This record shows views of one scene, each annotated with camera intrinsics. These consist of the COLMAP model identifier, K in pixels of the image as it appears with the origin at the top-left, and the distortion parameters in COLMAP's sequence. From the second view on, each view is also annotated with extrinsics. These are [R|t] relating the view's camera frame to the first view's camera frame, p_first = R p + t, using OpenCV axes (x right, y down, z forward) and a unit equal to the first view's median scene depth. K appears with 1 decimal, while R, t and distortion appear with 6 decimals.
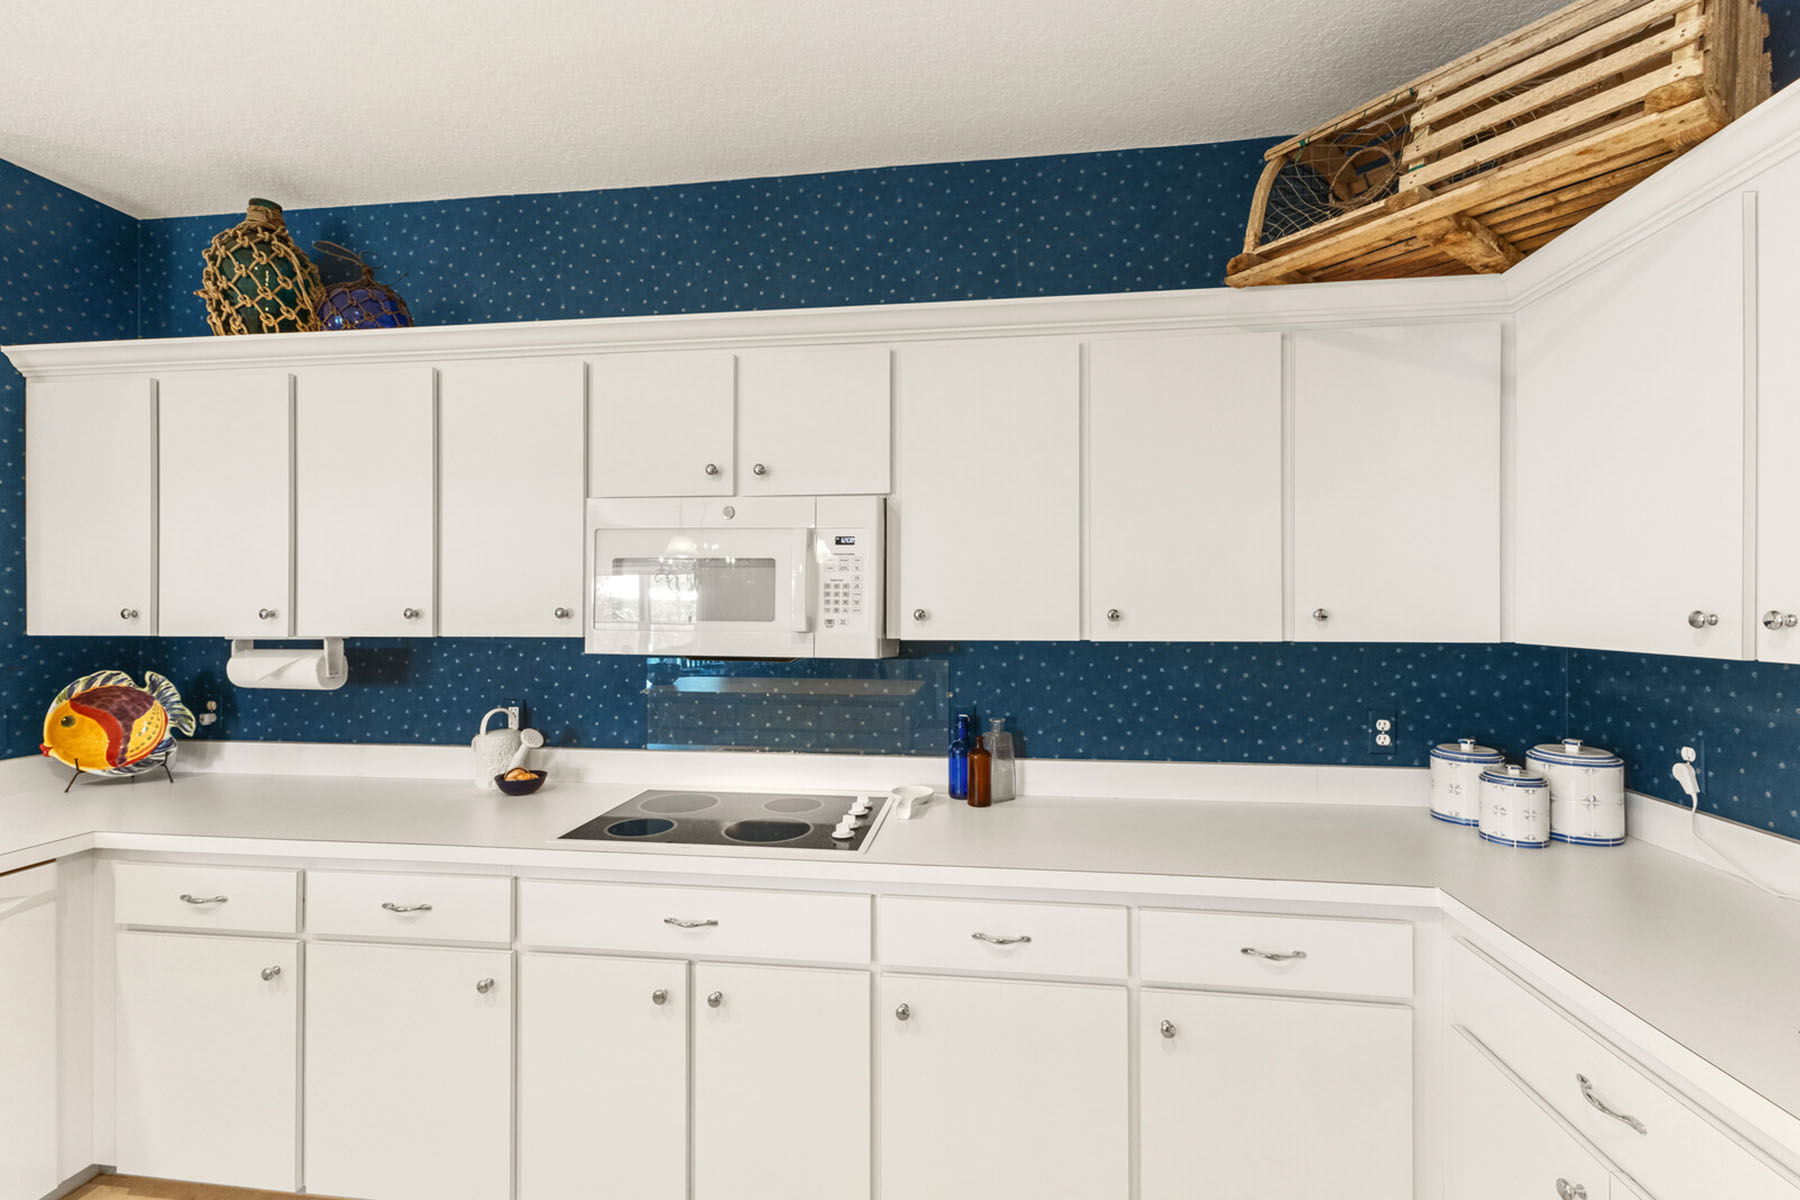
lens RADIAL K [[786.2, 0, 901.8], [0, 786.2, 604.0], [0, 0, 1]] dist [0.011820, -0.001872]
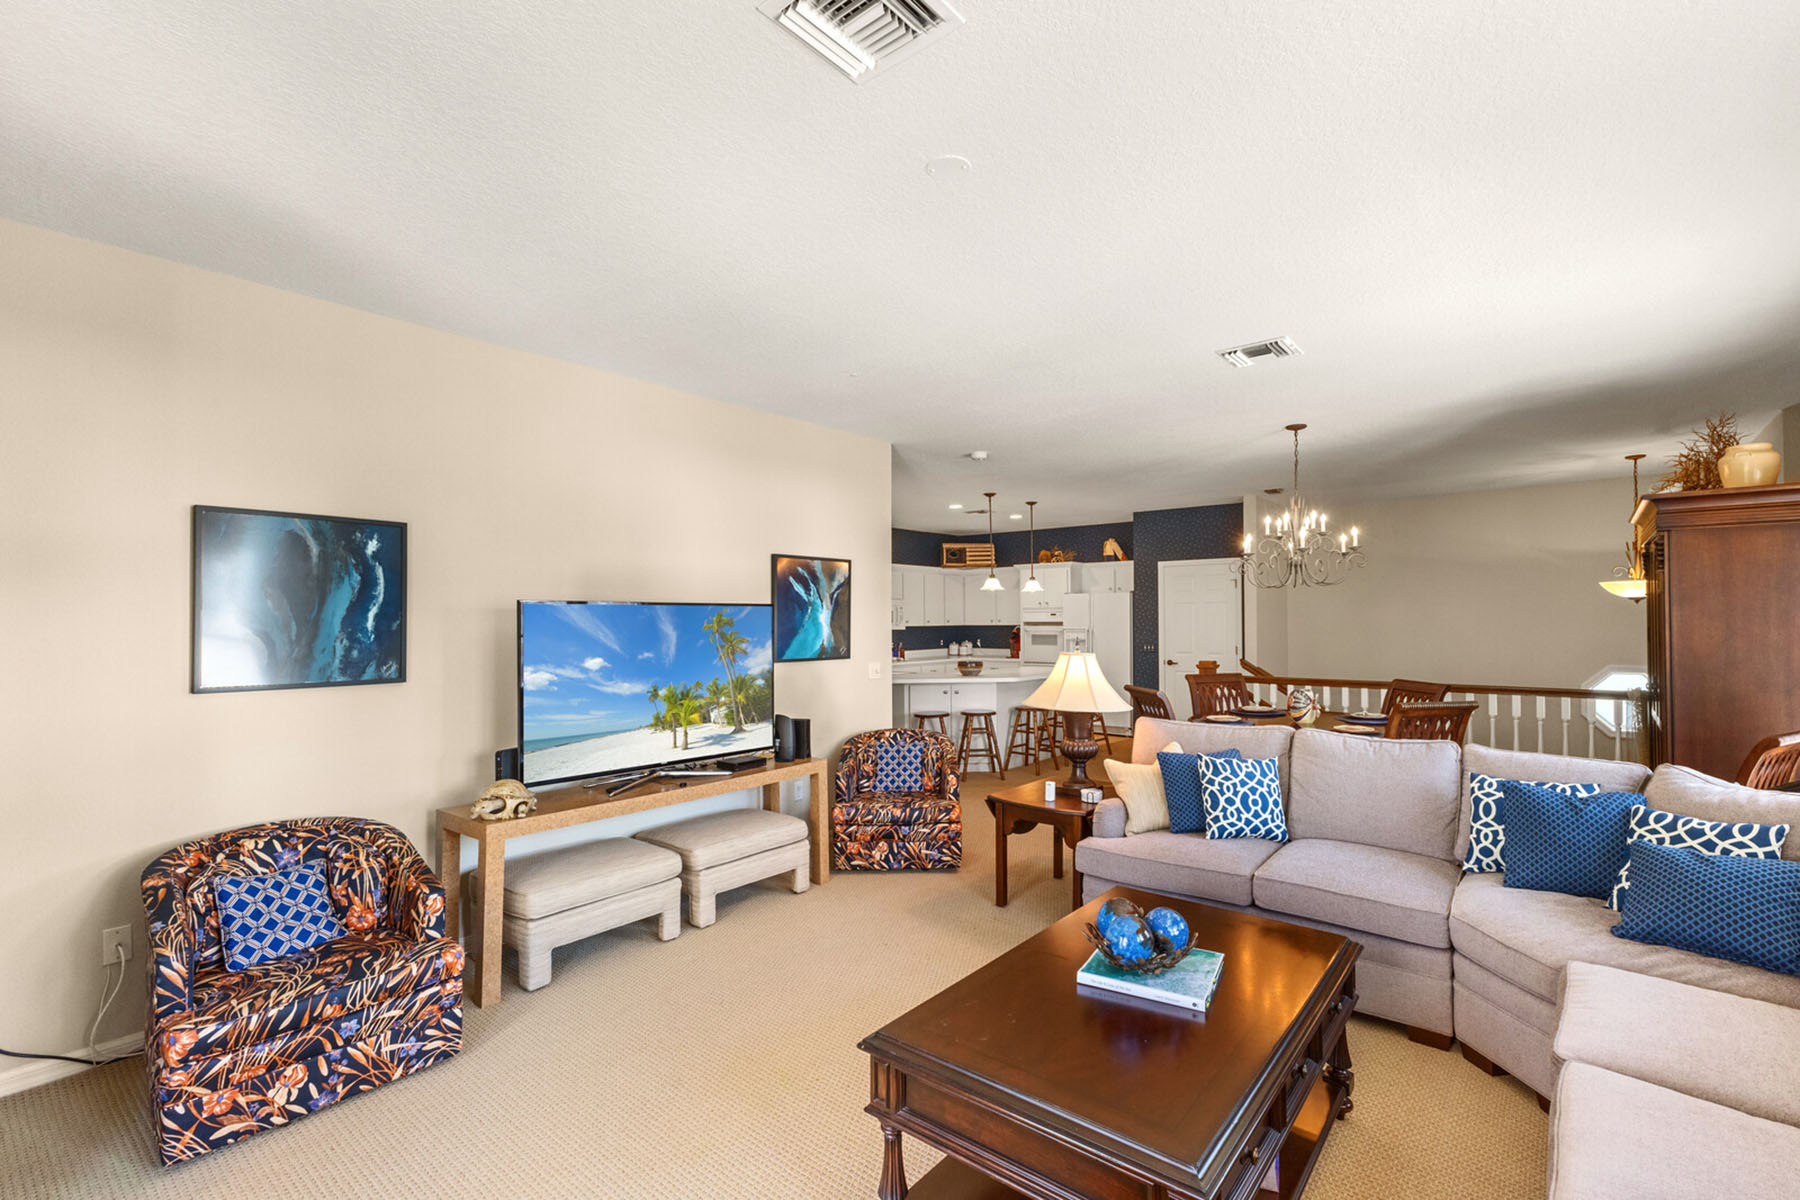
lens RADIAL K [[786.2, 0, 910.9], [0, 786.2, 618.0], [0, 0, 1]] dist [0.011820, -0.001872]
pose [[0.531059, 0.003039, 0.847330, -4.689925], [0.001401, 0.999989, -0.004465, 0.016099], [-0.847334, 0.003558, 0.531049, -1.968276]]
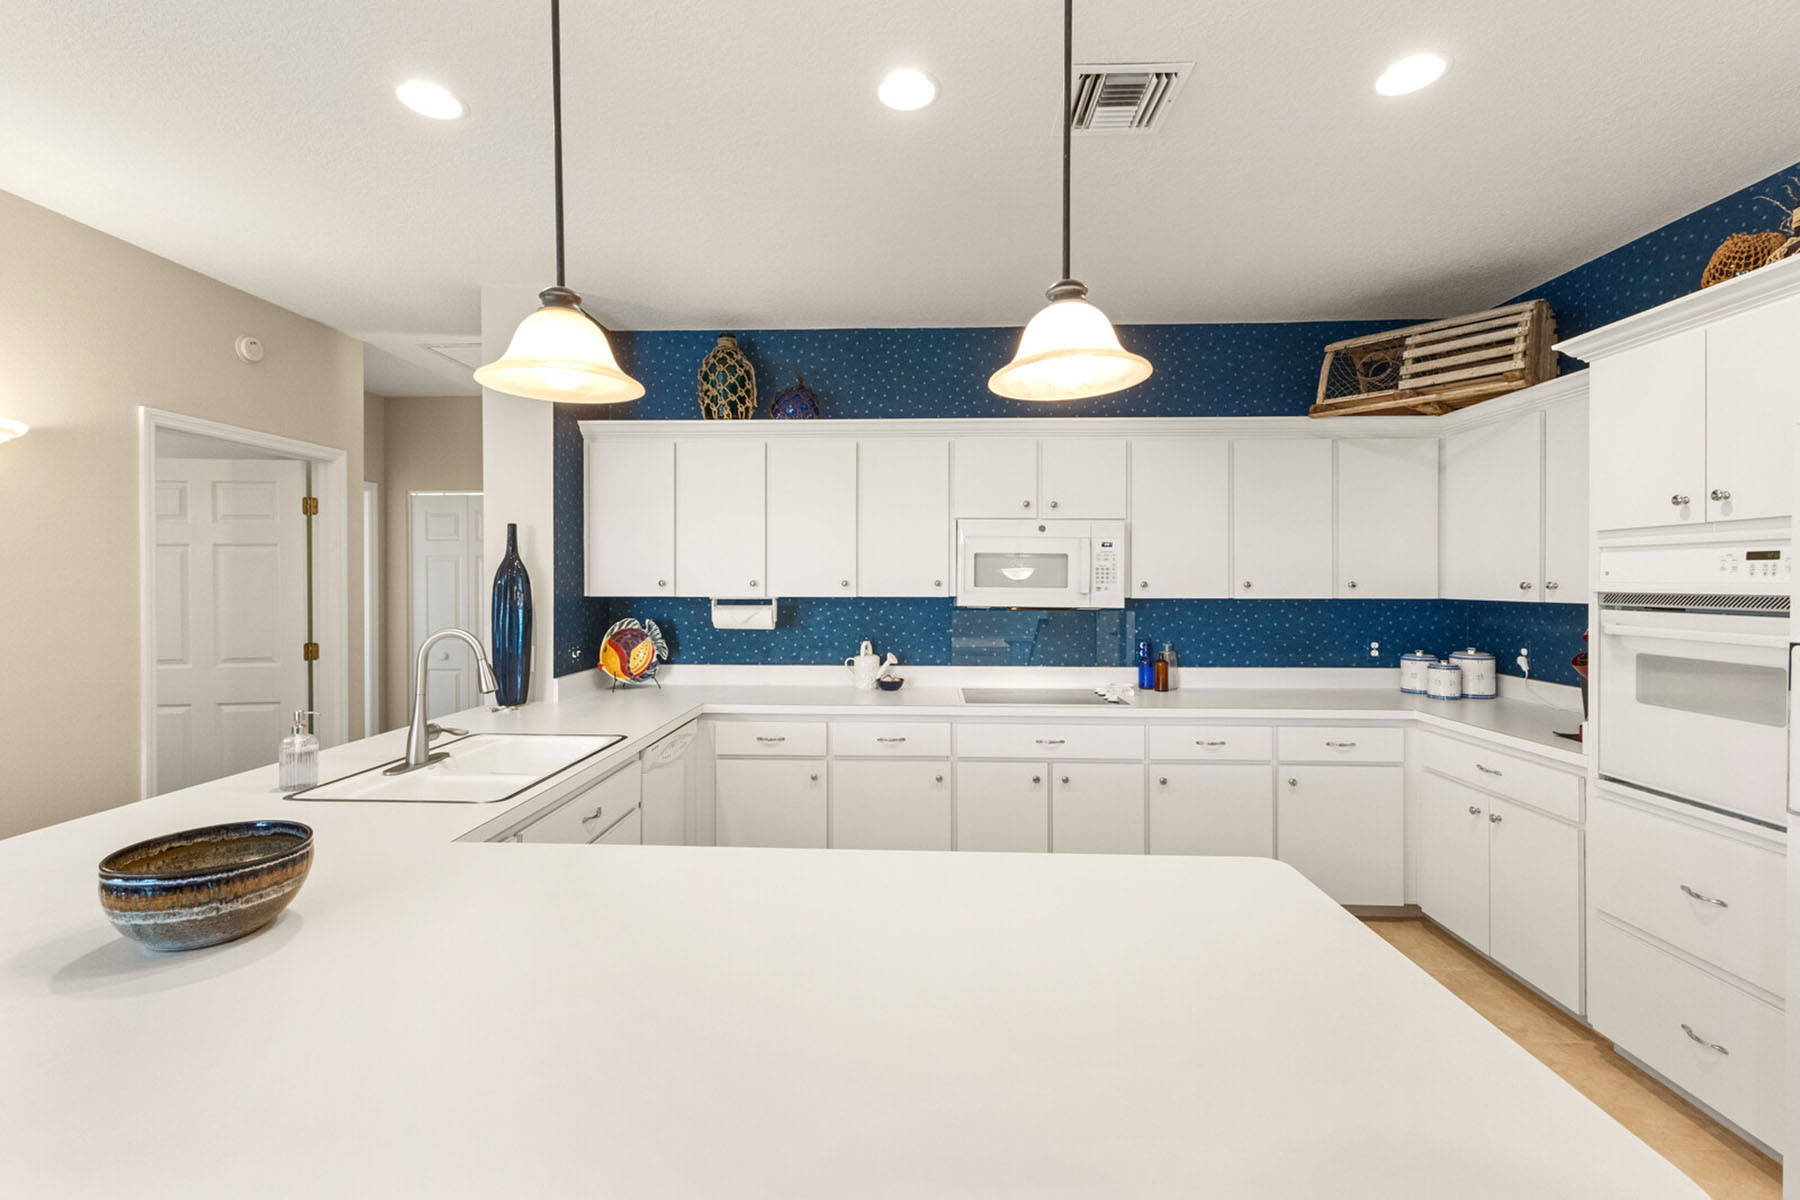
lens RADIAL K [[786.2, 0, 898.1], [0, 786.2, 579.4], [0, 0, 1]] dist [0.011820, -0.001872]
pose [[0.995932, 0.002614, 0.090073, -0.730983], [-0.002625, 0.999997, 0.000000, 0.003266], [-0.090073, -0.000237, 0.995935, -0.808229]]
